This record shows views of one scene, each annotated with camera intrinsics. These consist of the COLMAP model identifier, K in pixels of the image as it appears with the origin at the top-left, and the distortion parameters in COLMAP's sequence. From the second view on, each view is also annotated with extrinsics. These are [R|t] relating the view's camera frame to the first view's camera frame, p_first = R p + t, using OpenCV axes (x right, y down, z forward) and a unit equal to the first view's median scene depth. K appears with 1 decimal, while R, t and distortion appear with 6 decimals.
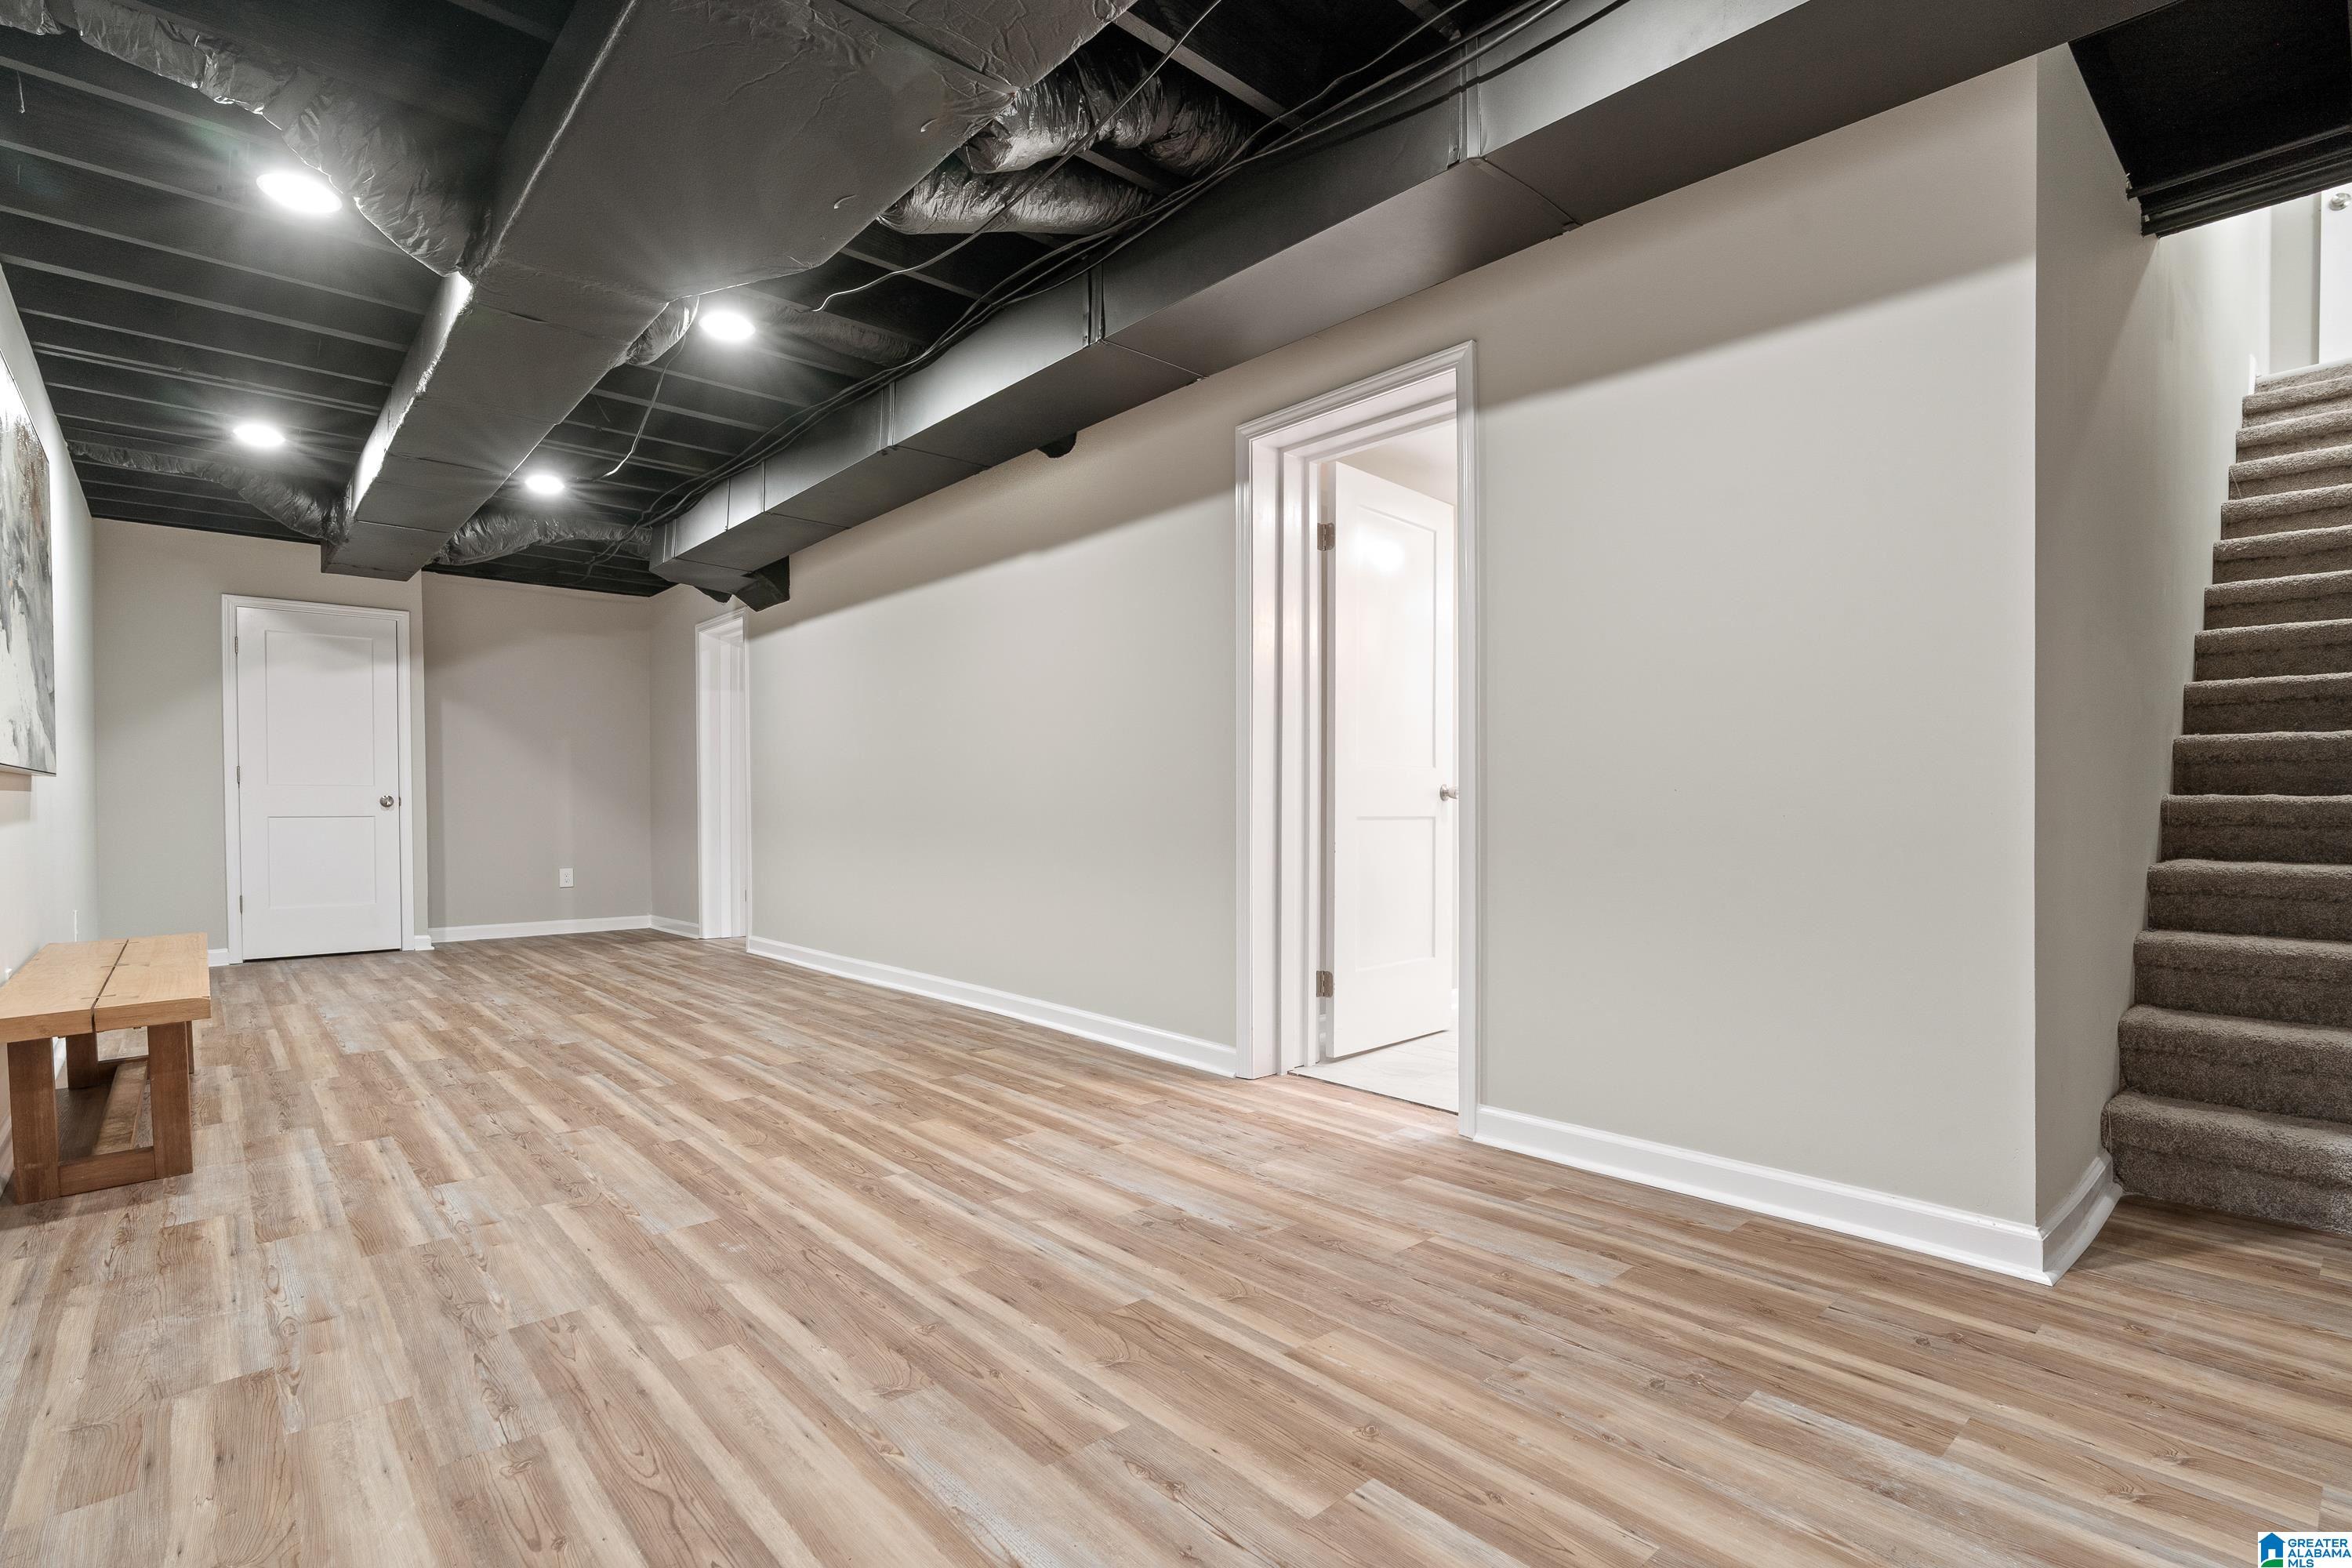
lens RADIAL K [[1105.2, 0, 1155.6], [0, 1105.2, 837.1], [0, 0, 1]] dist [-0.002431, 0.000585]
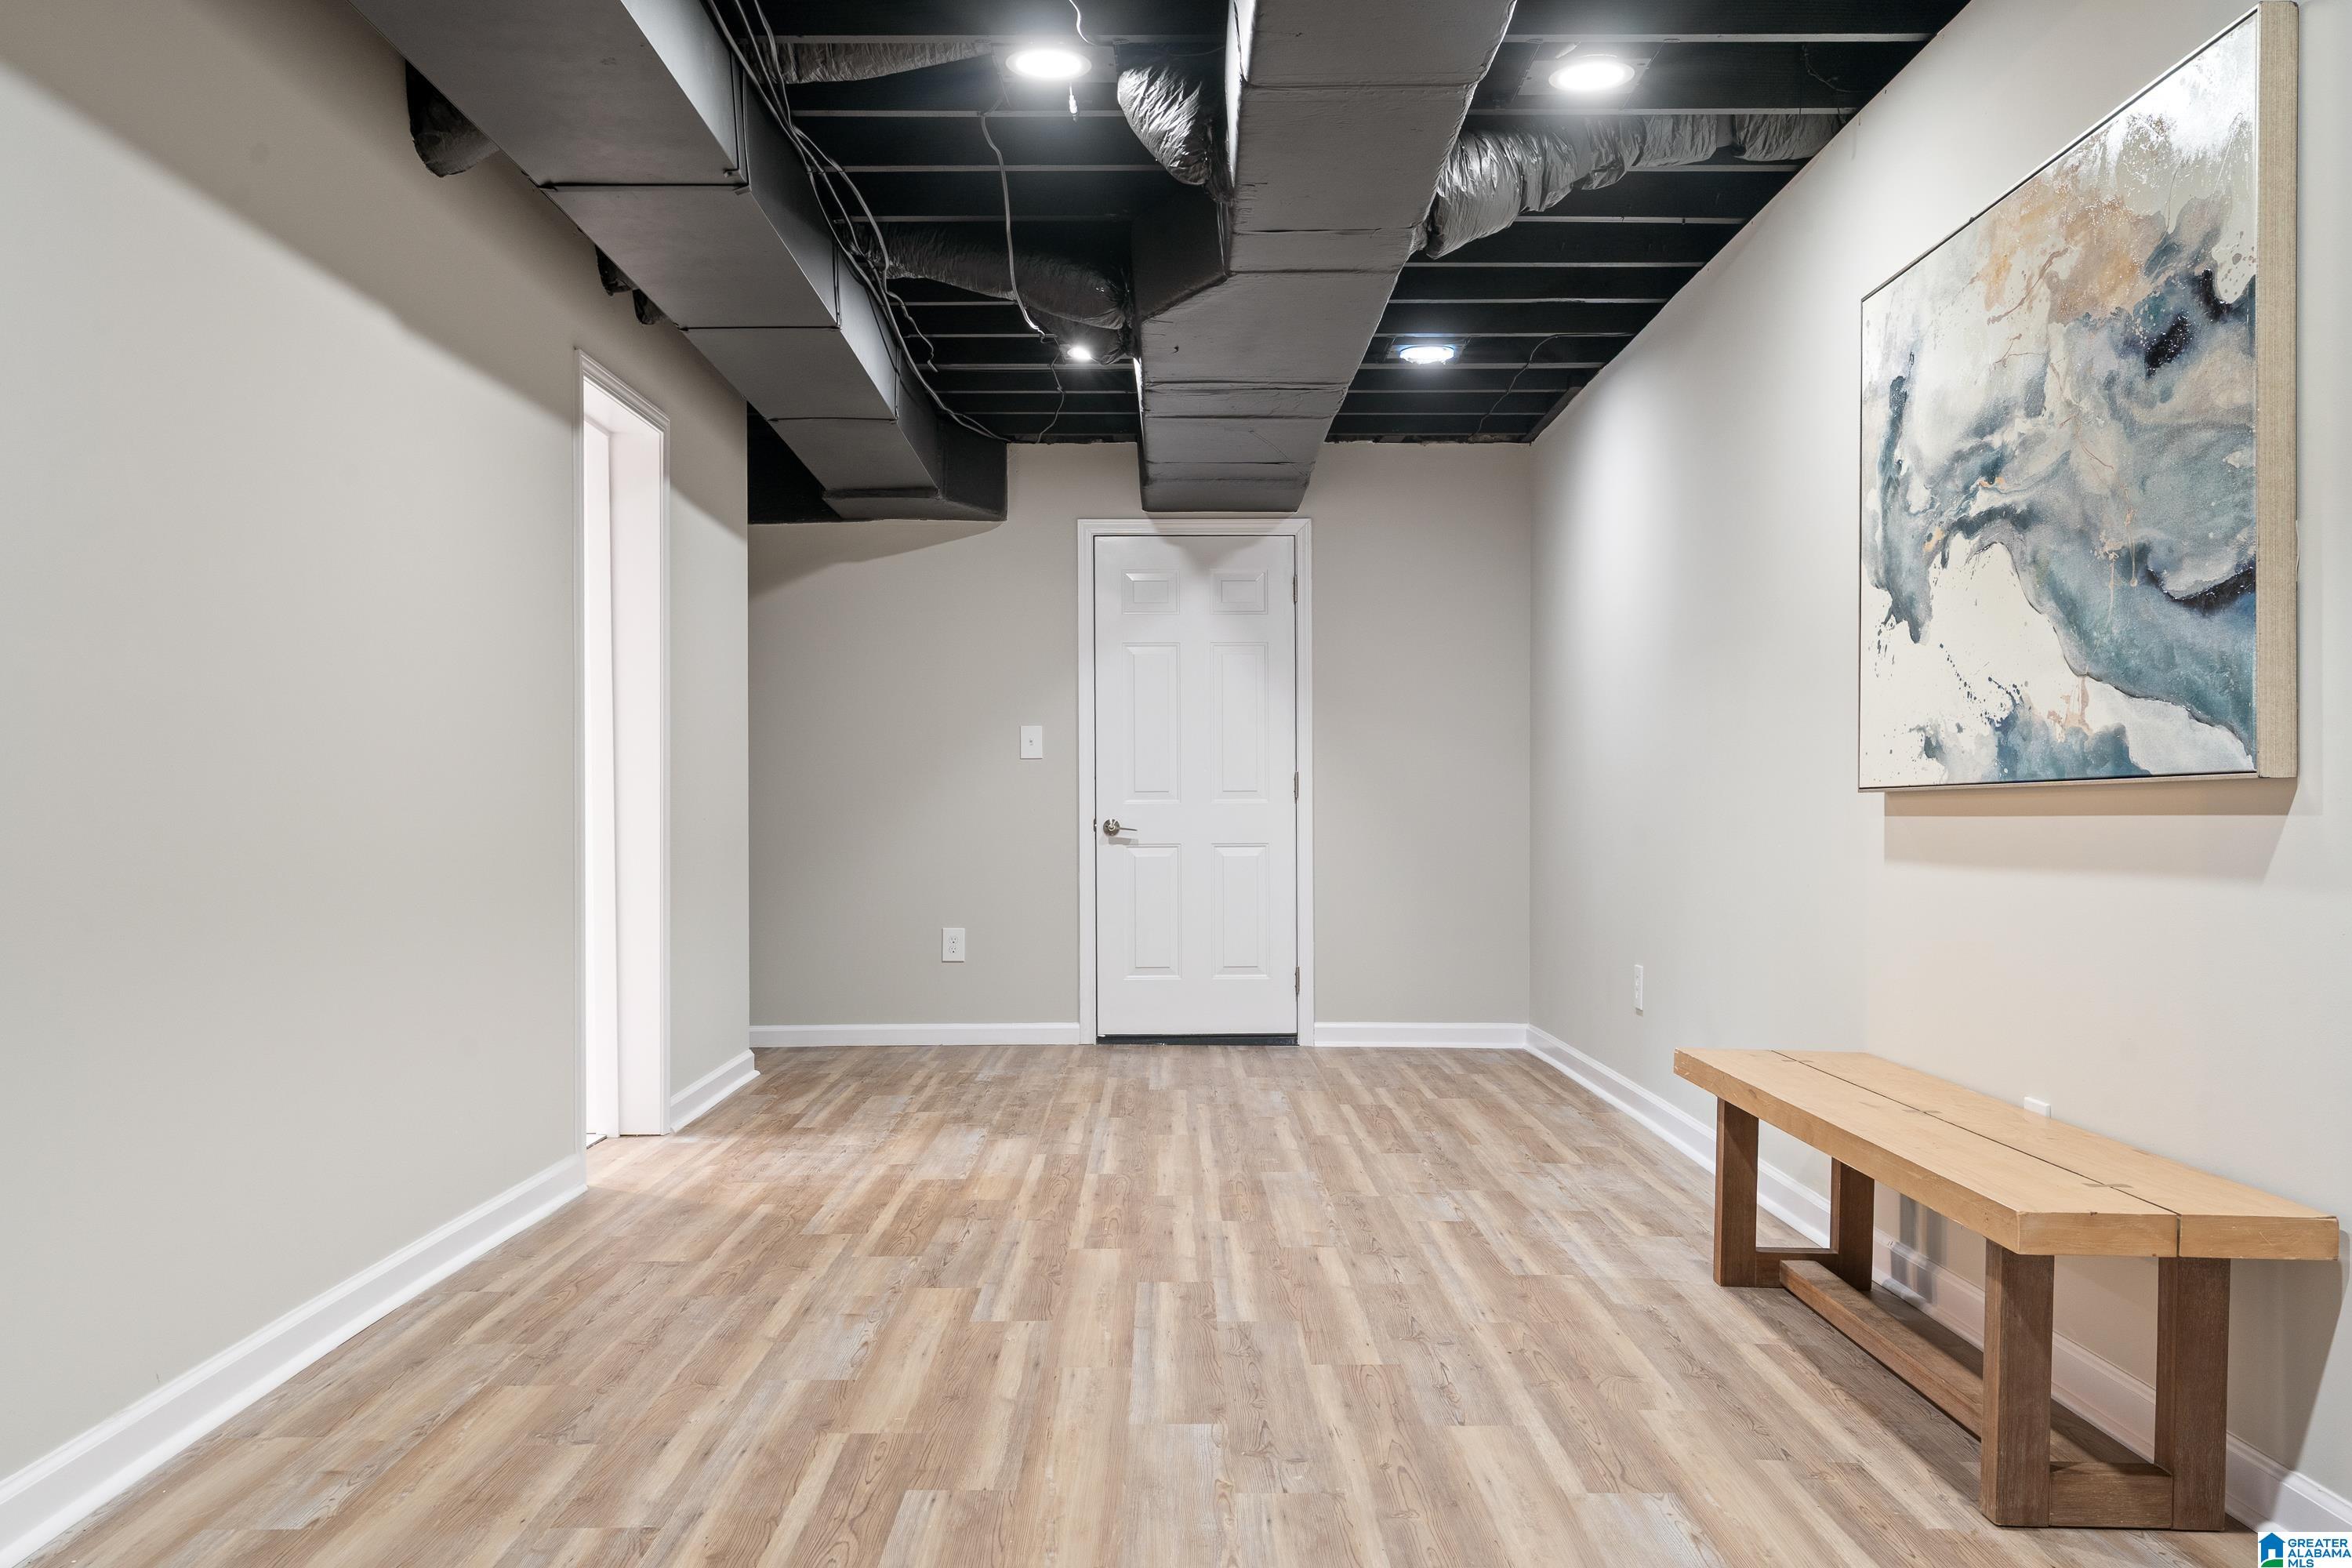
lens RADIAL K [[2003.8, 0, 1173.3], [0, 2003.8, 792.6], [0, 0, 1]] dist [0.001505, 0.000289]
pose [[-0.755947, 0.008837, 0.654573, -1.414513], [0.024169, 0.999604, 0.014417, -0.083890], [-0.654187, 0.026718, -0.755861, 2.176964]]
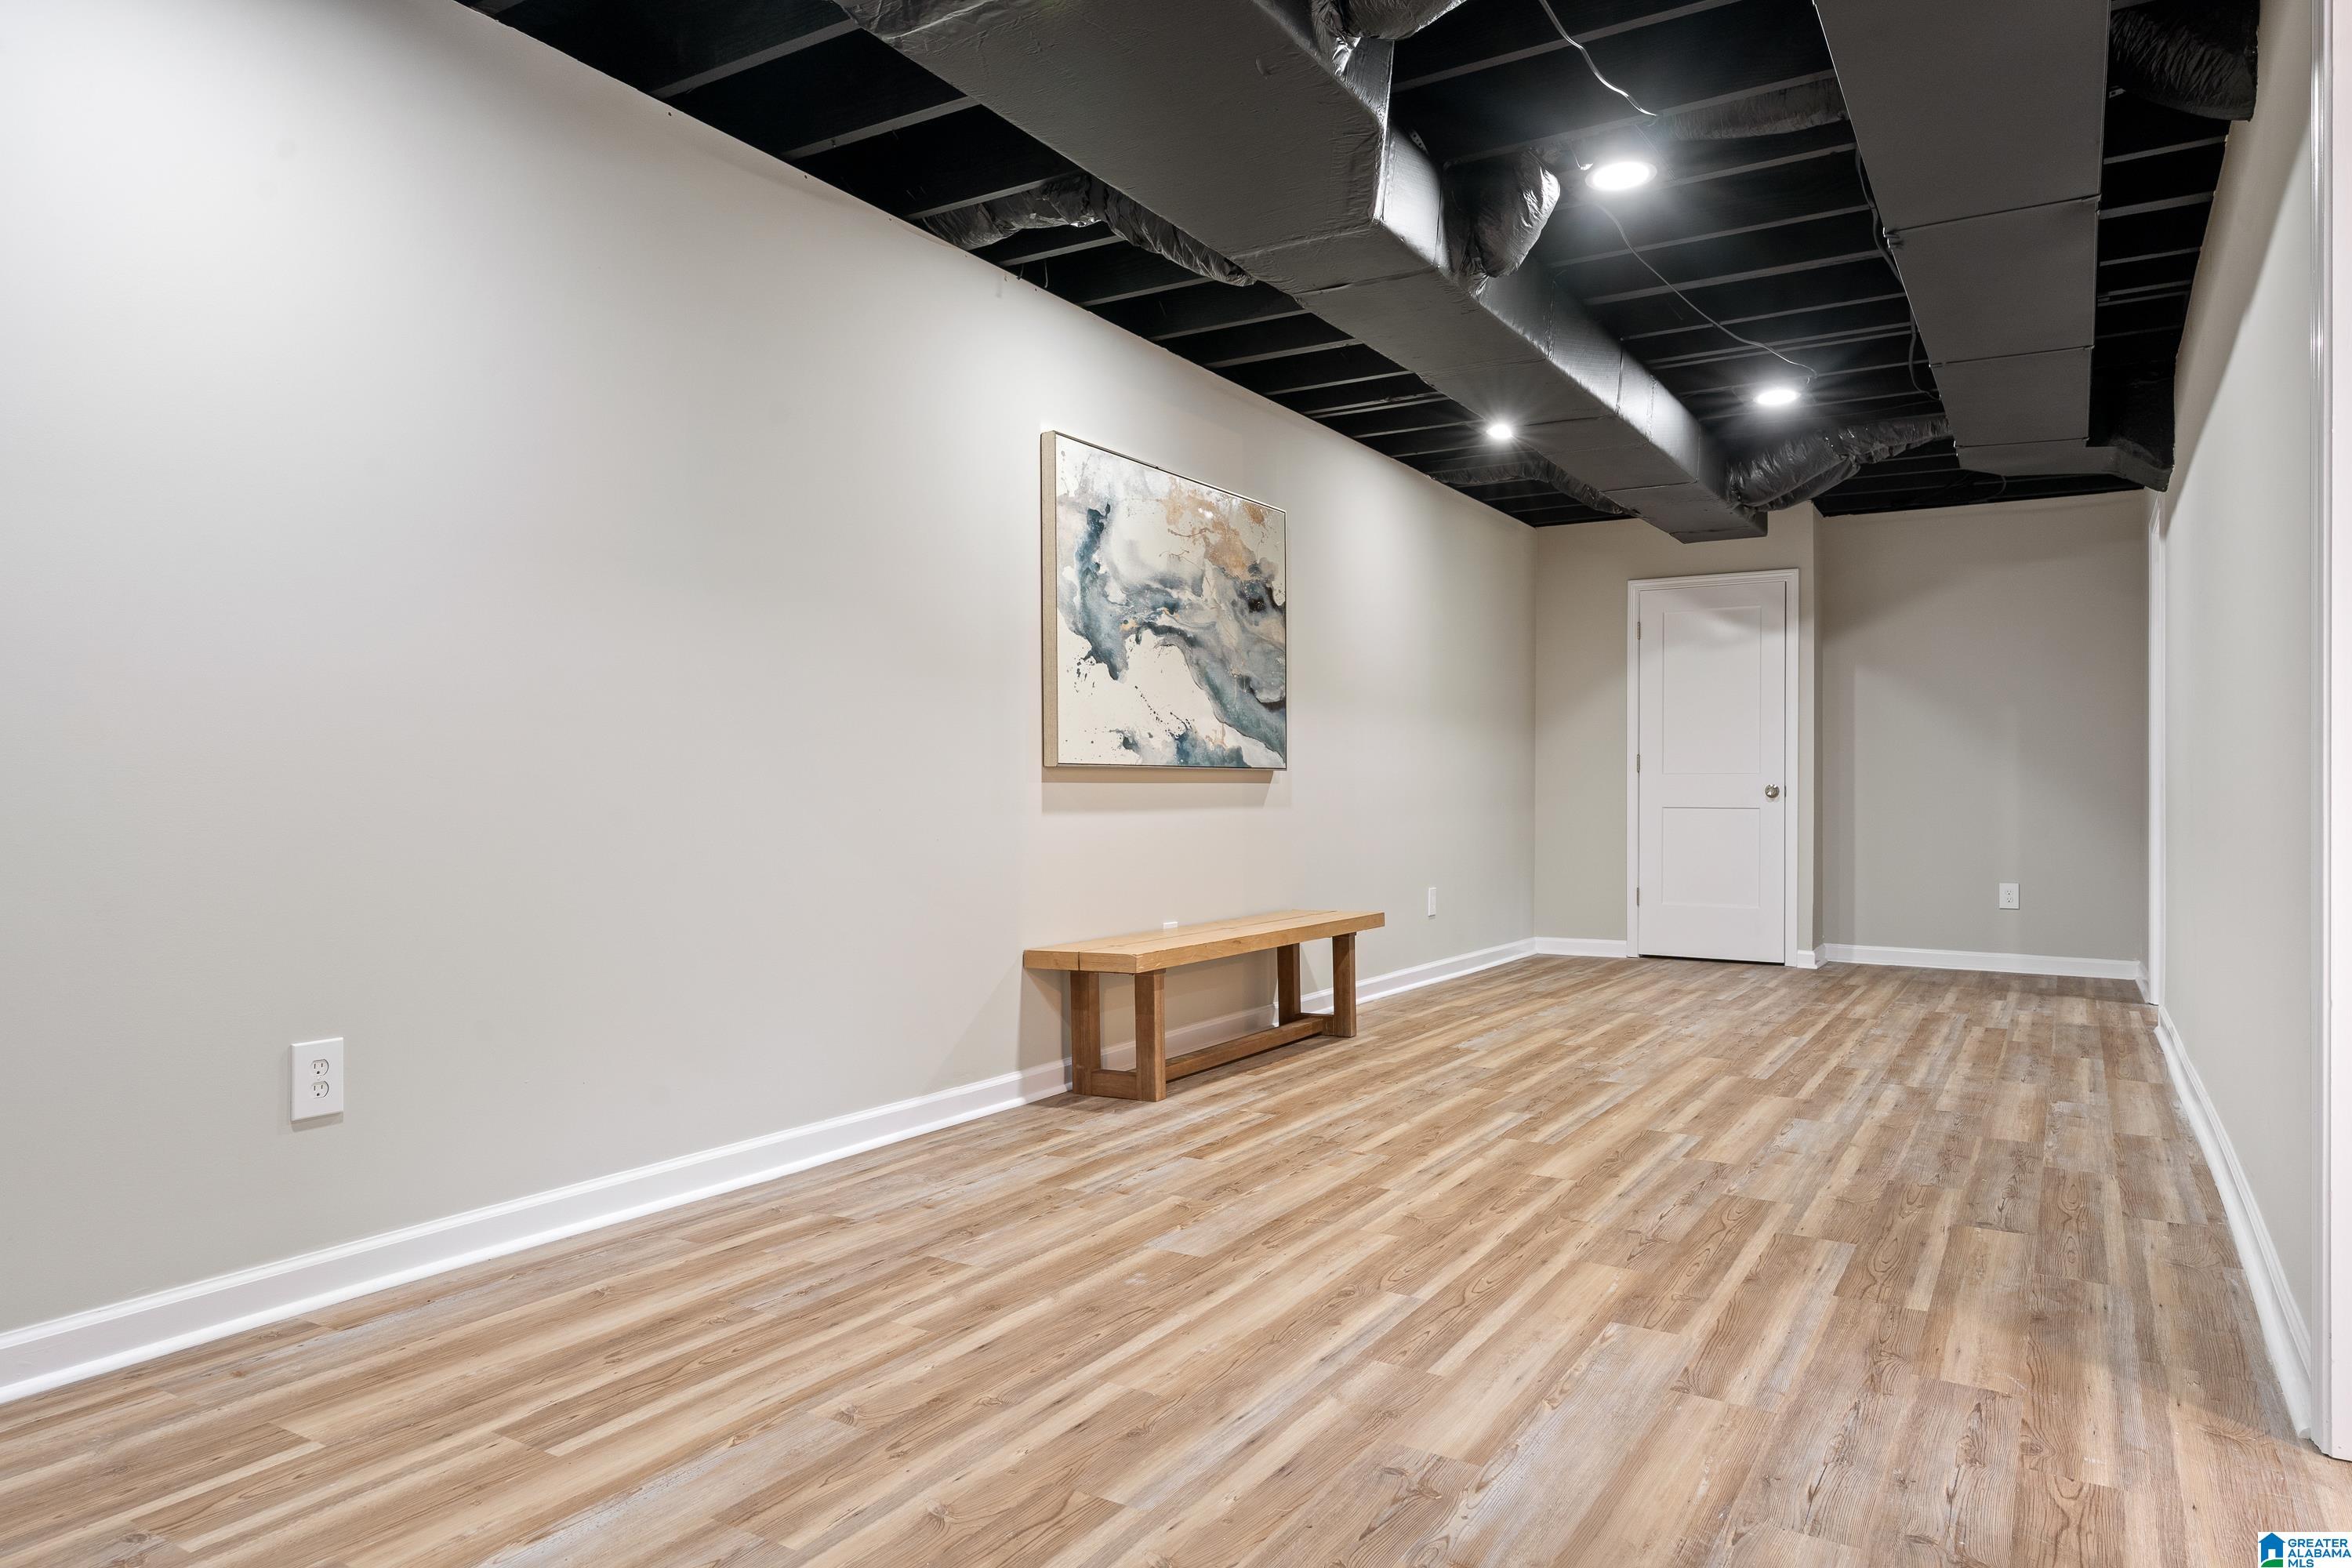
lens RADIAL K [[1459.6, 0, 1185.6], [0, 1459.6, 780.8], [0, 0, 1]] dist [-0.001090, 0.002182]
pose [[0.300580, -0.005947, -0.953738, 0.590000], [-0.031076, 0.999389, -0.016025, -0.018111], [0.953250, 0.034456, 0.300211, 0.495548]]
